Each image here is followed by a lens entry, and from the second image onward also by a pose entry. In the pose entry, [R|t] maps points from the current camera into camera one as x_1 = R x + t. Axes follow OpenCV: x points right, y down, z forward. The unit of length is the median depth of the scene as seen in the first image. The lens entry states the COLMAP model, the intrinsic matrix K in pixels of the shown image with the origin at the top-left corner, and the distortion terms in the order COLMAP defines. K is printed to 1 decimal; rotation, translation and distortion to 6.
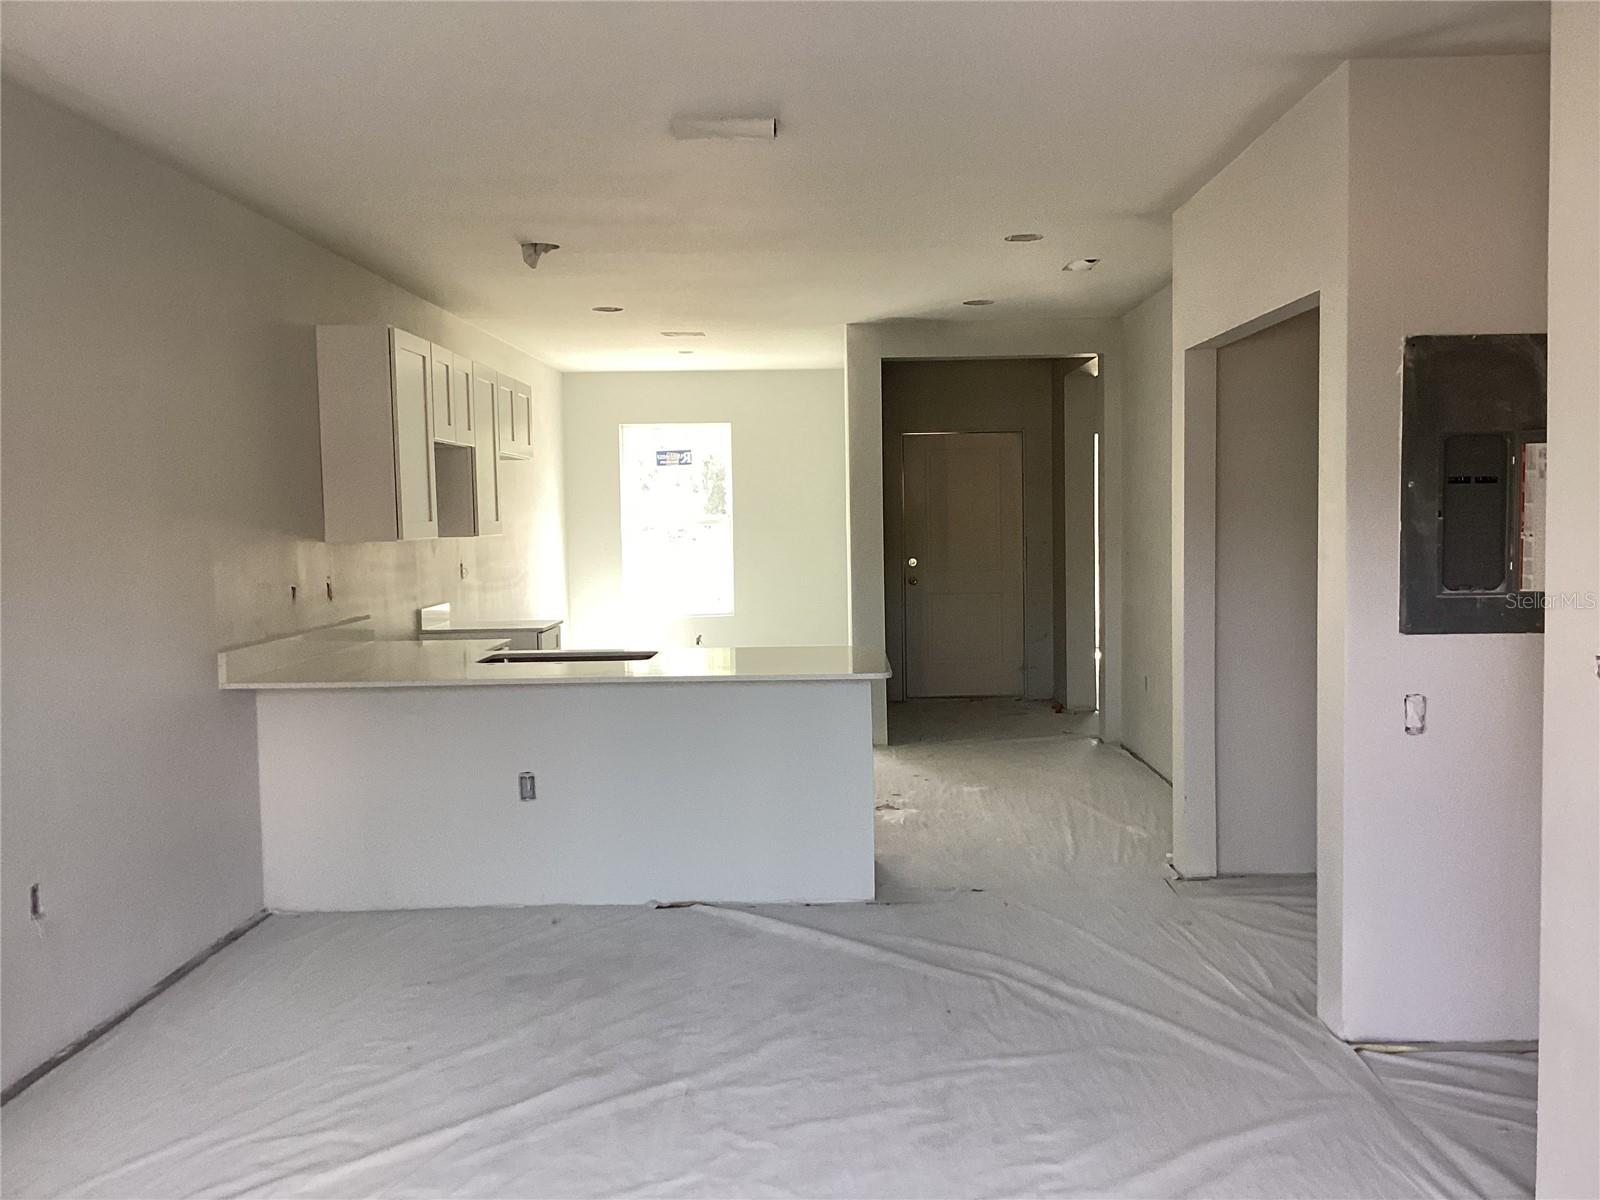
lens RADIAL K [[1450.9, 0, 800.0], [0, 1450.9, 600.0], [0, 0, 1]] dist [0.141487, -0.264980]
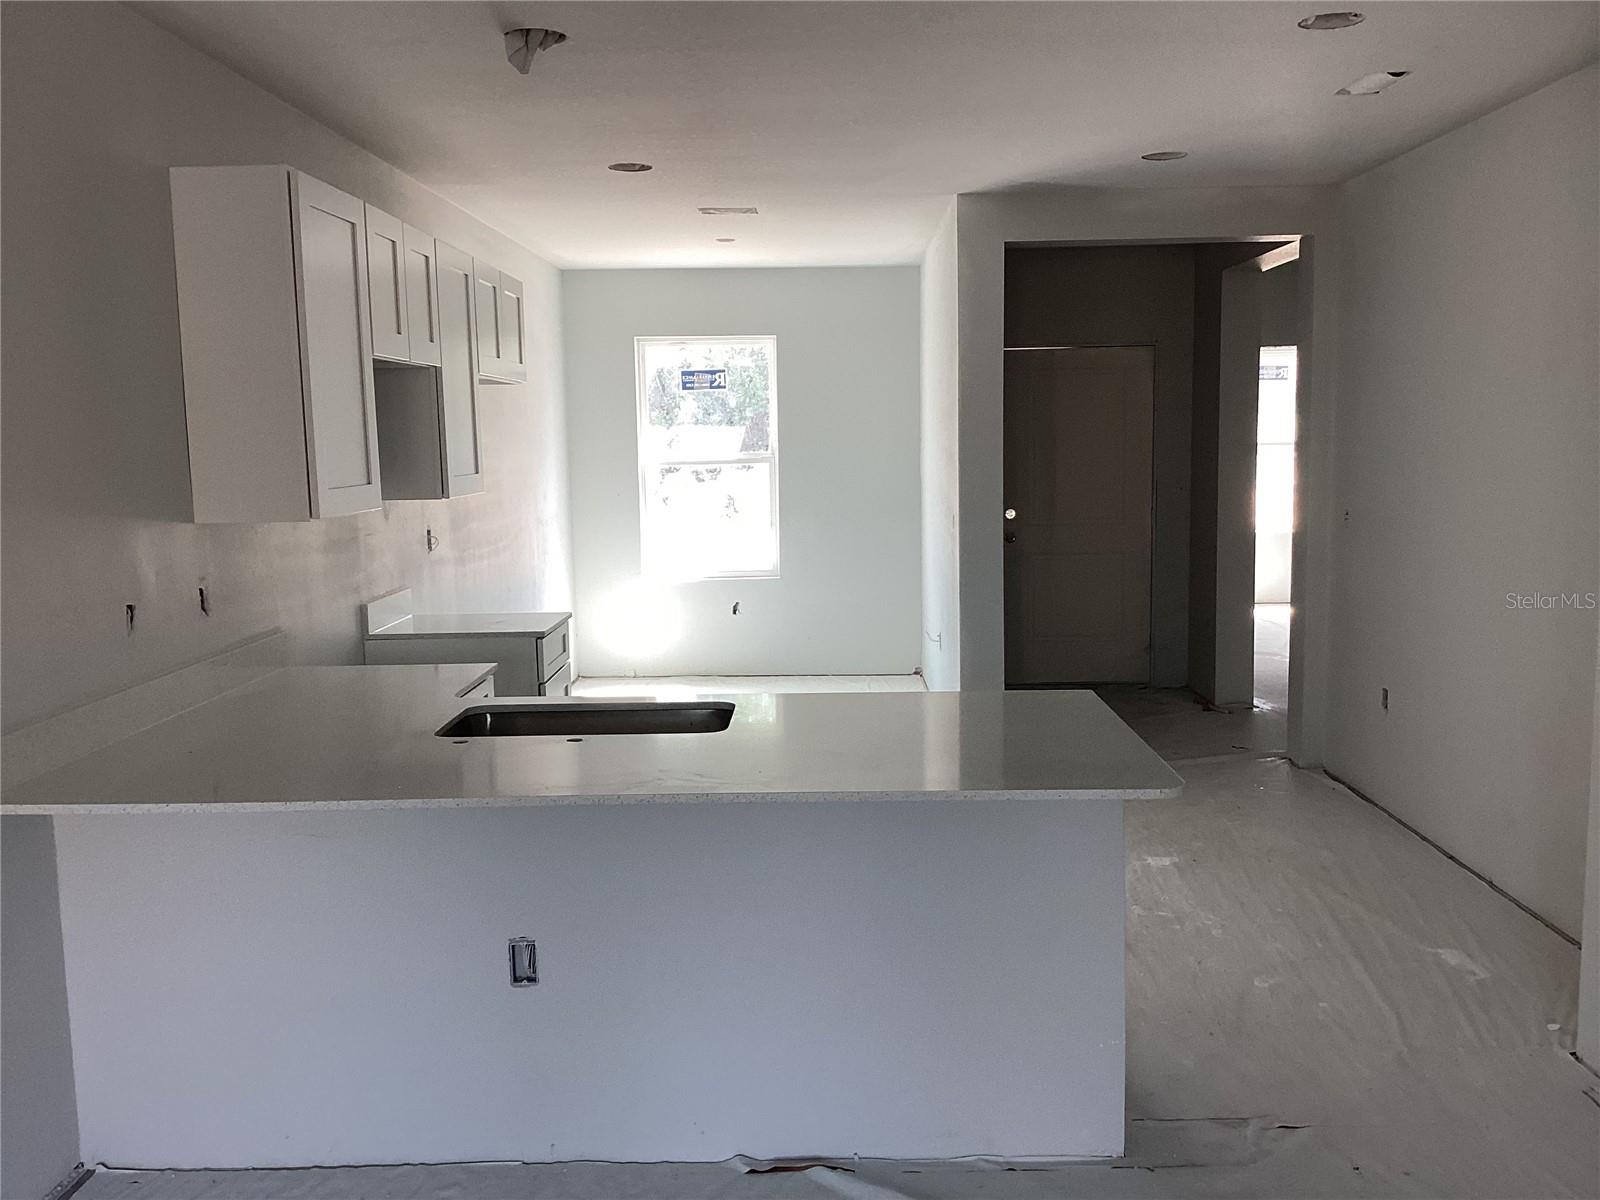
lens RADIAL K [[1450.9, 0, 800.0], [0, 1450.9, 600.0], [0, 0, 1]] dist [0.141487, -0.264980]
pose [[0.999994, -0.000581, 0.003354, -0.056309], [0.000393, 0.998449, 0.055674, -0.033545], [-0.003381, -0.055672, 0.998443, 0.305016]]
